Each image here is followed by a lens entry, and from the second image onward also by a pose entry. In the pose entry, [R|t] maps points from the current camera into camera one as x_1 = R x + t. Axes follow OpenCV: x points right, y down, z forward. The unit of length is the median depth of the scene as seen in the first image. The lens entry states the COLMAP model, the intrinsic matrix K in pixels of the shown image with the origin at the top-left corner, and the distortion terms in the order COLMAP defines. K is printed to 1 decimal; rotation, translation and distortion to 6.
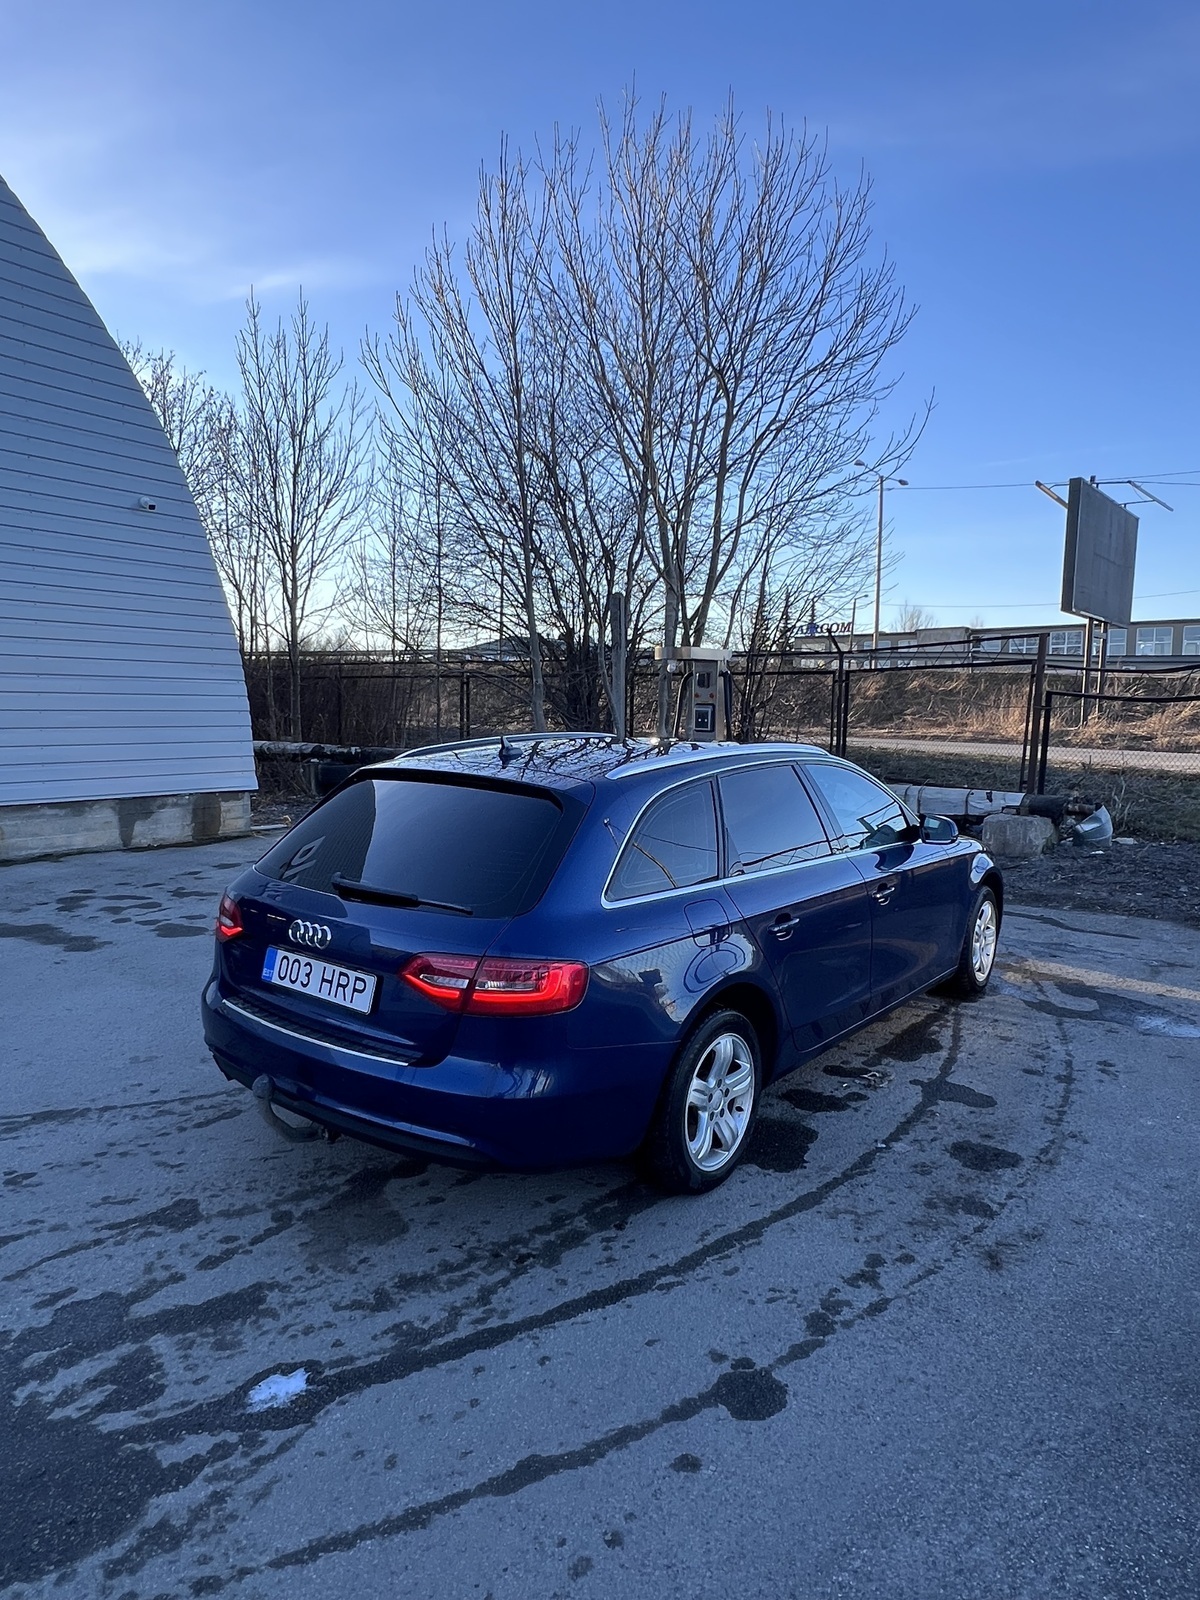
lens RADIAL K [[987.8, 0, 601.1], [0, 987.8, 802.4], [0, 0, 1]] dist [-0.000431, -0.003696]
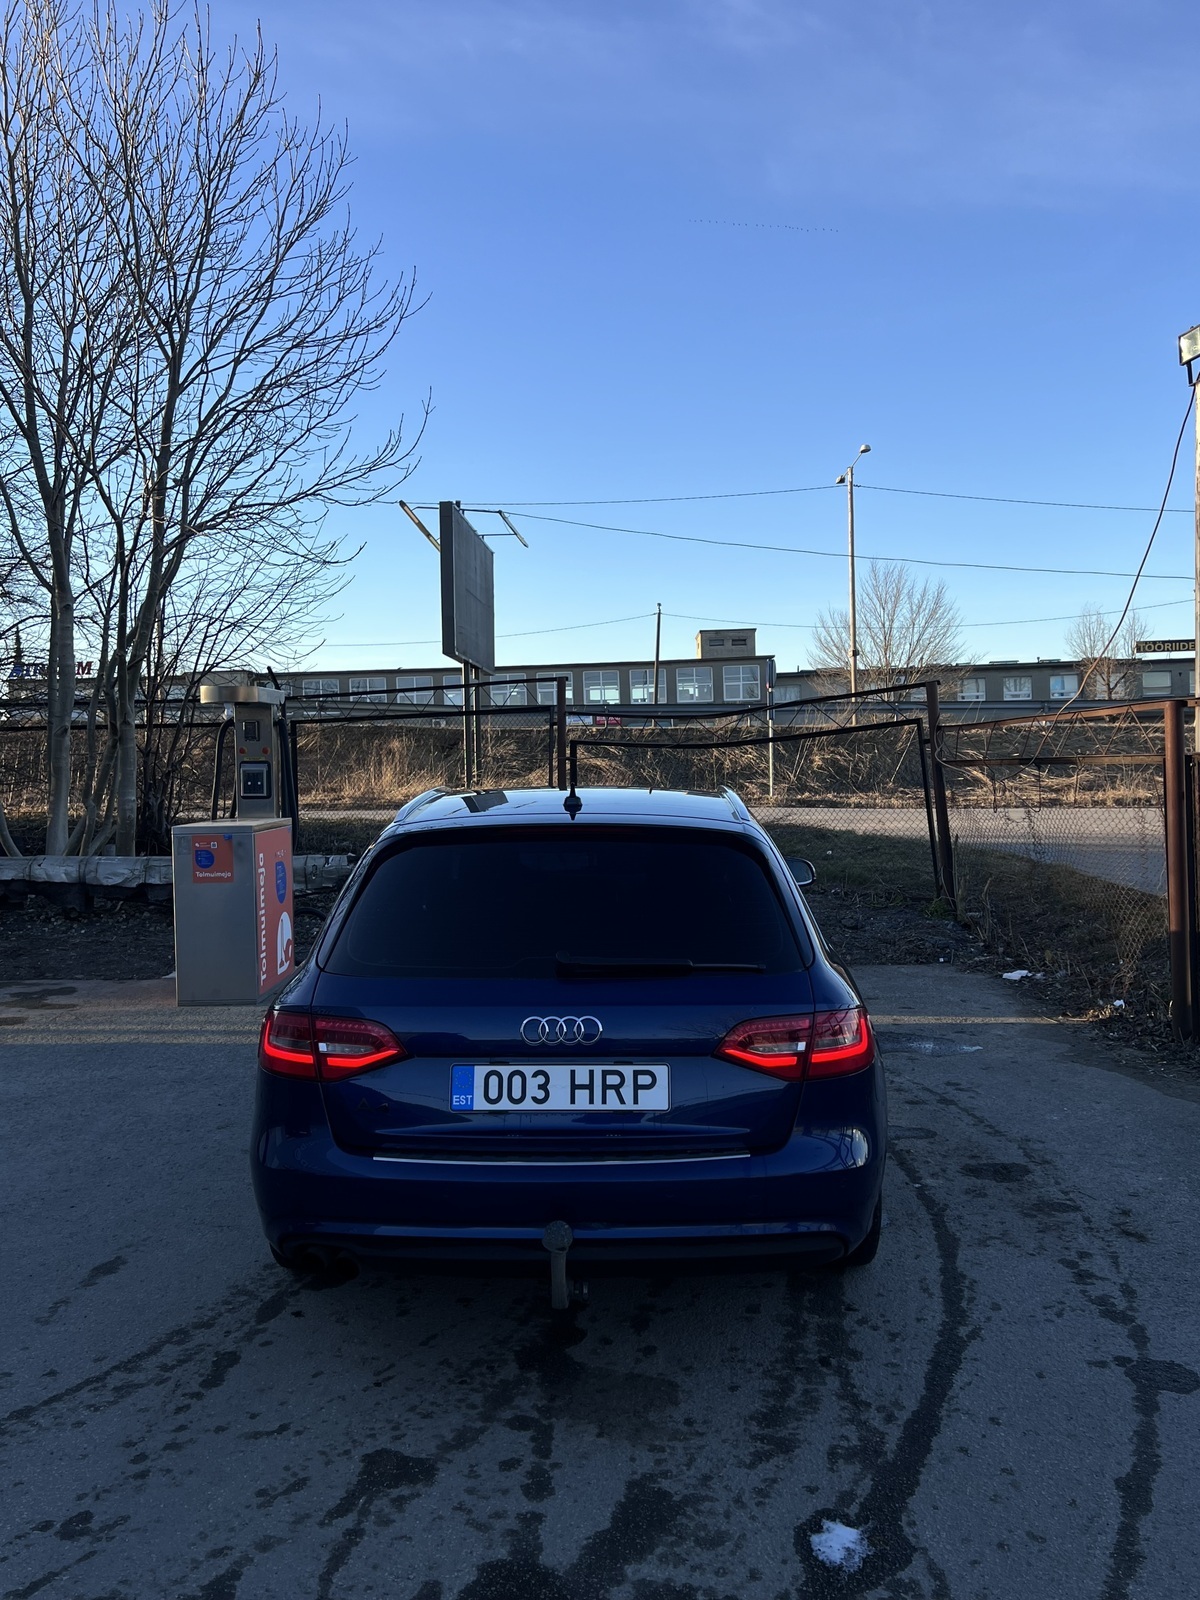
lens RADIAL K [[1302.0, 0, 600.7], [0, 1302.0, 805.9], [0, 0, 1]] dist [0.044978, -0.037266]
pose [[0.808031, -0.046232, 0.587323, -0.794284], [0.088544, 0.995123, -0.043487, 0.003187], [-0.582448, 0.087143, 0.808184, 0.115783]]
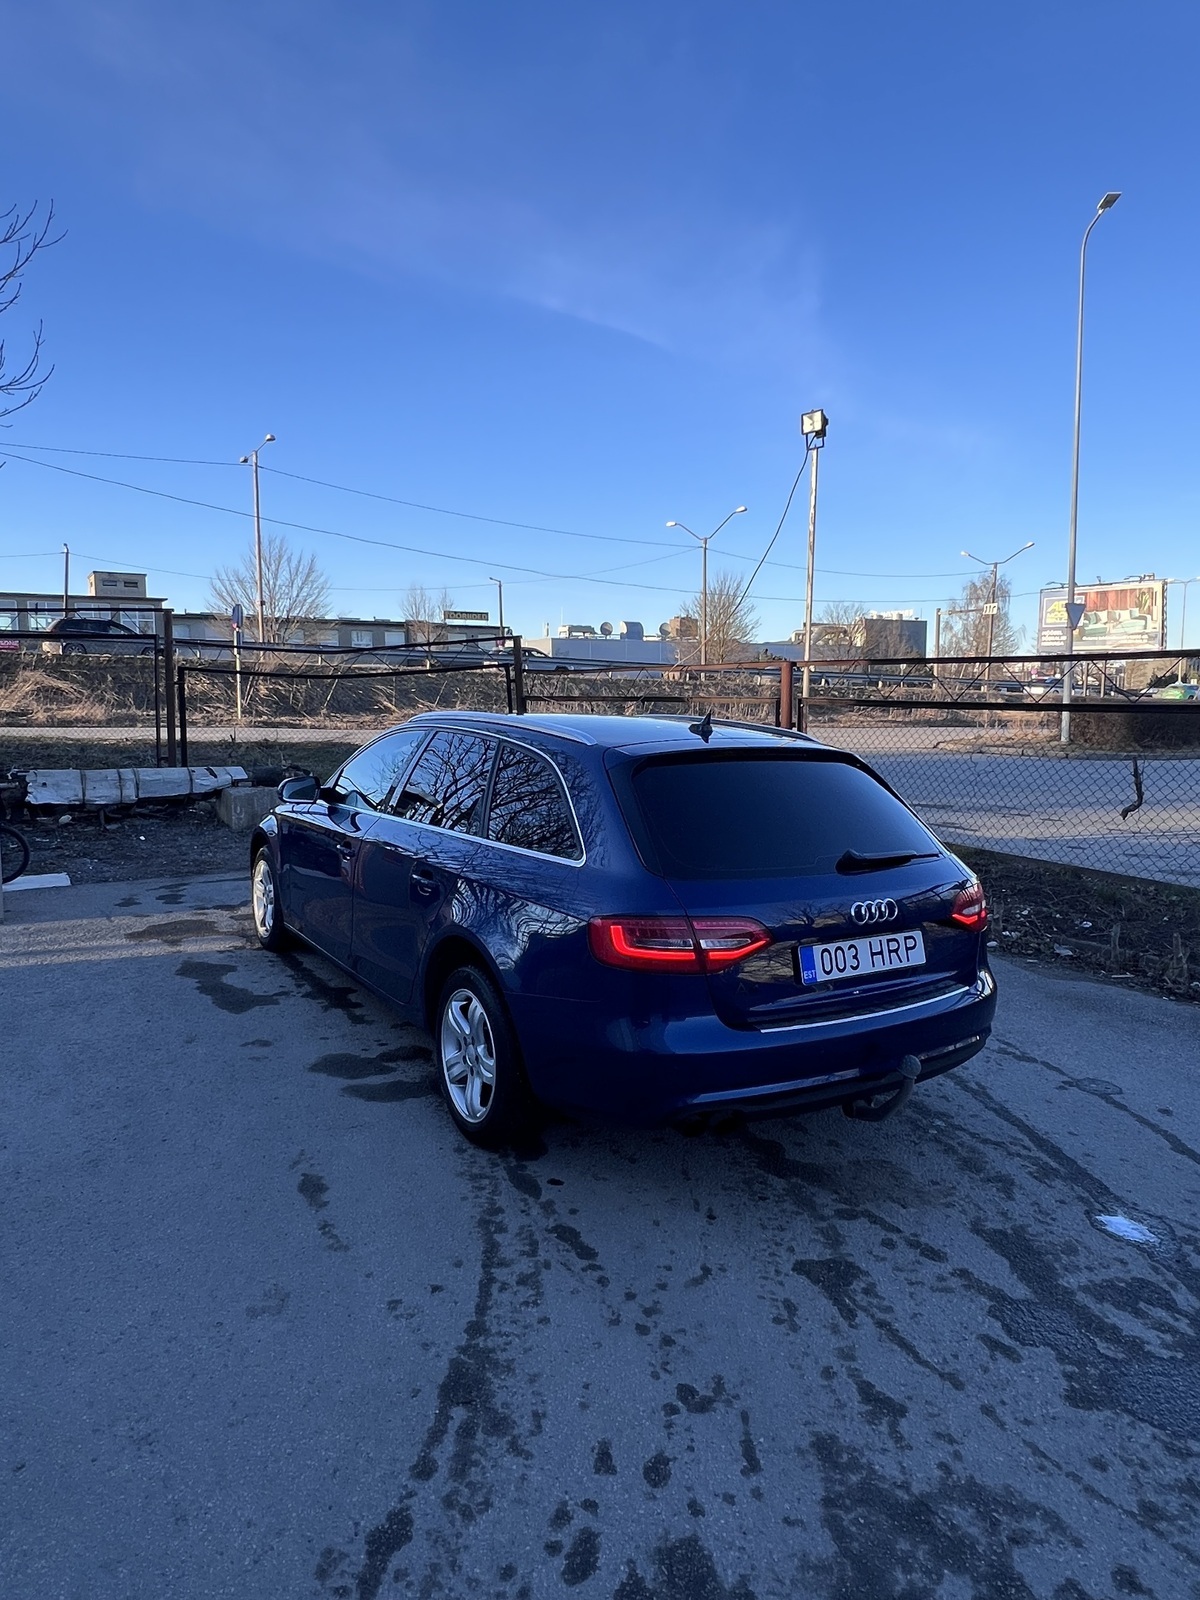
lens RADIAL K [[987.8, 0, 609.0], [0, 987.8, 800.1], [0, 0, 1]] dist [-0.000431, -0.003696]
pose [[0.361324, -0.107021, 0.926278, -1.192247], [0.085675, 0.993000, 0.081310, -0.075757], [-0.928496, 0.049980, 0.367964, 0.798596]]
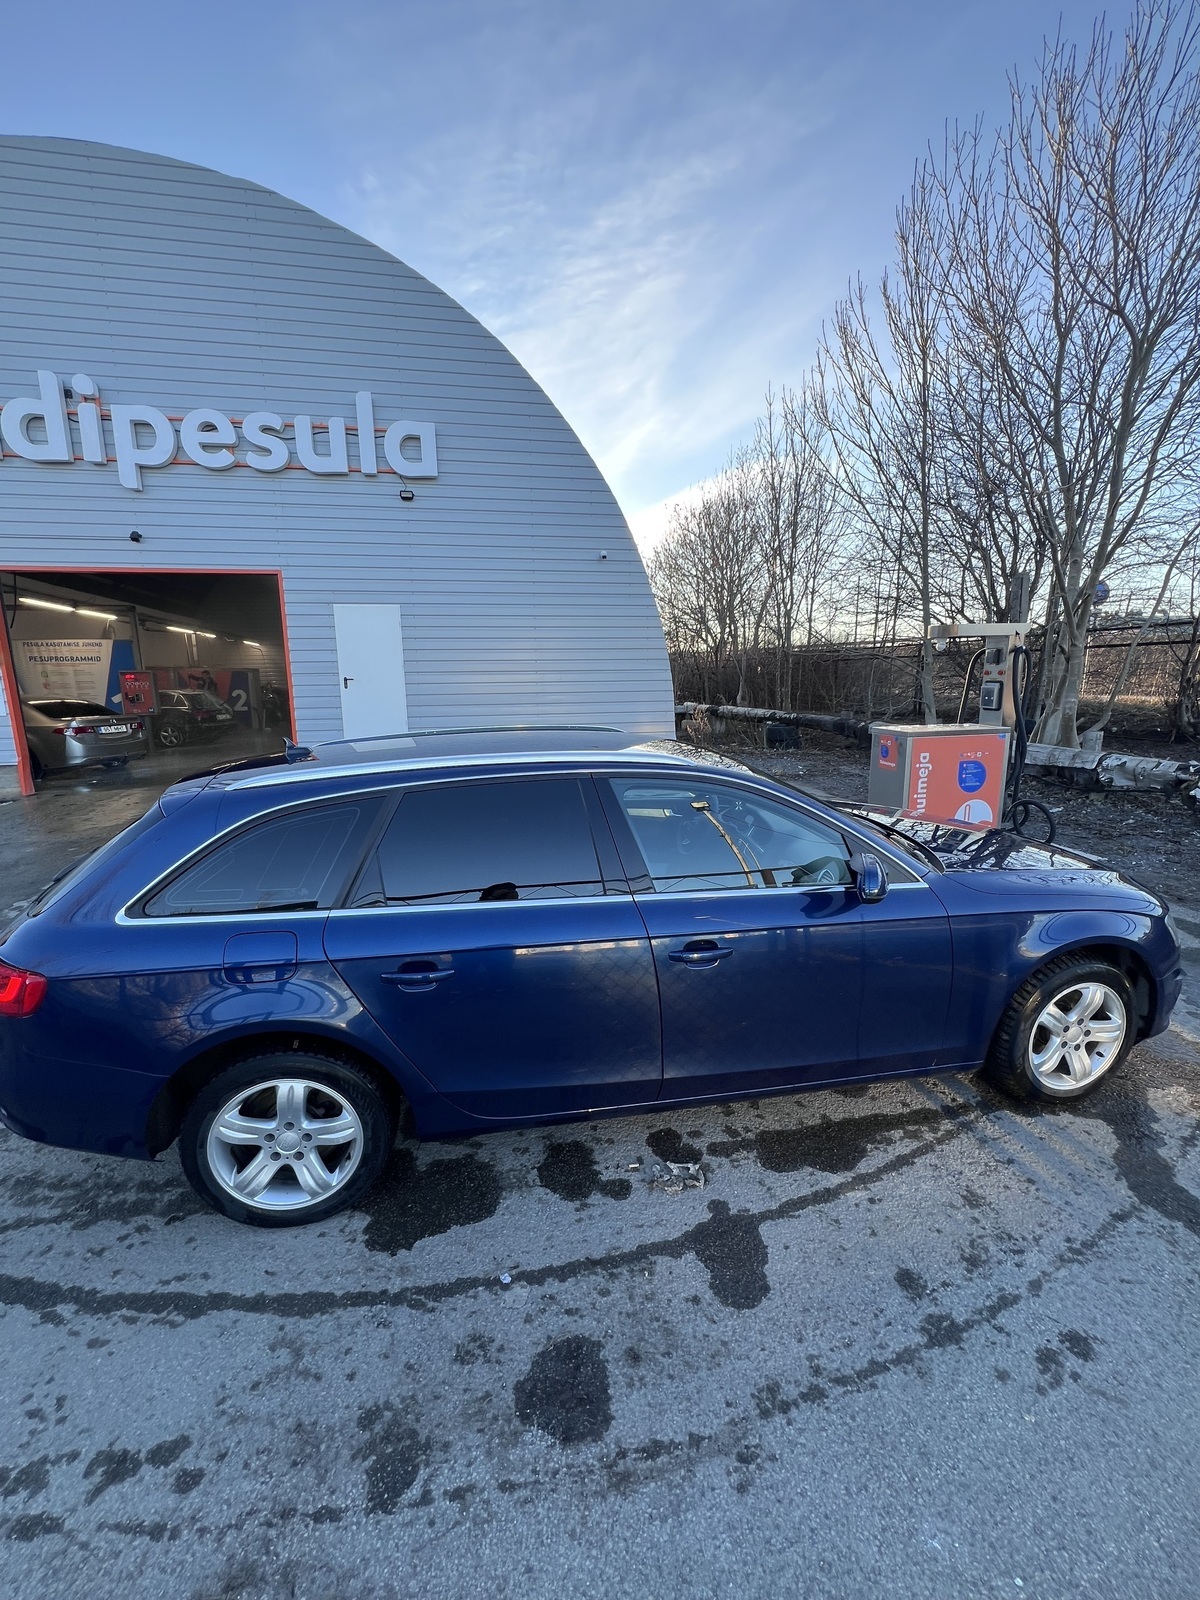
lens RADIAL K [[638.8, 0, 620.3], [0, 638.8, 837.7], [0, 0, 1]] dist [-0.005849, 0.002377]
pose [[0.743834, 0.165307, -0.647599, 0.697534], [-0.044290, 0.978993, 0.199028, -0.117488], [0.666895, -0.119362, 0.735530, 0.811396]]
